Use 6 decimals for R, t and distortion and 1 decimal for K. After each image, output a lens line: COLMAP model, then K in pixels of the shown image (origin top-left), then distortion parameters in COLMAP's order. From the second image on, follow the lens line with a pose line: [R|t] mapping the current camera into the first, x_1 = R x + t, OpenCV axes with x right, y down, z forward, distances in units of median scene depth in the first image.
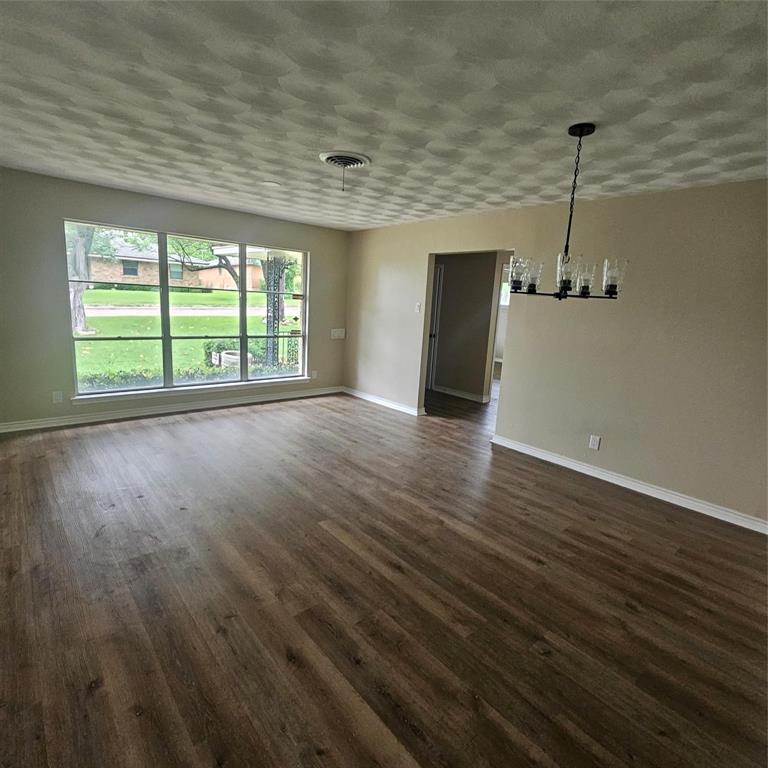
lens RADIAL K [[426.8, 0, 383.1], [0, 426.8, 383.0], [0, 0, 1]] dist [-0.001604, 0.000111]
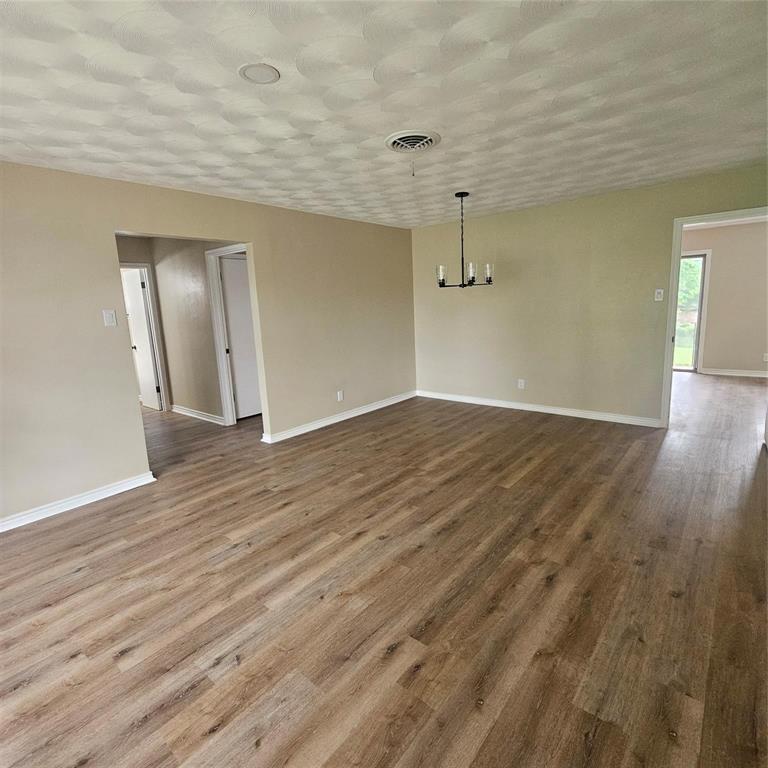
lens RADIAL K [[426.8, 0, 383.1], [0, 426.8, 382.1], [0, 0, 1]] dist [-0.001604, 0.000111]
pose [[-0.156888, -0.231436, 0.960116, -0.885475], [0.223512, 0.938612, 0.262775, -0.247244], [-0.961992, 0.255824, -0.095528, 1.060325]]
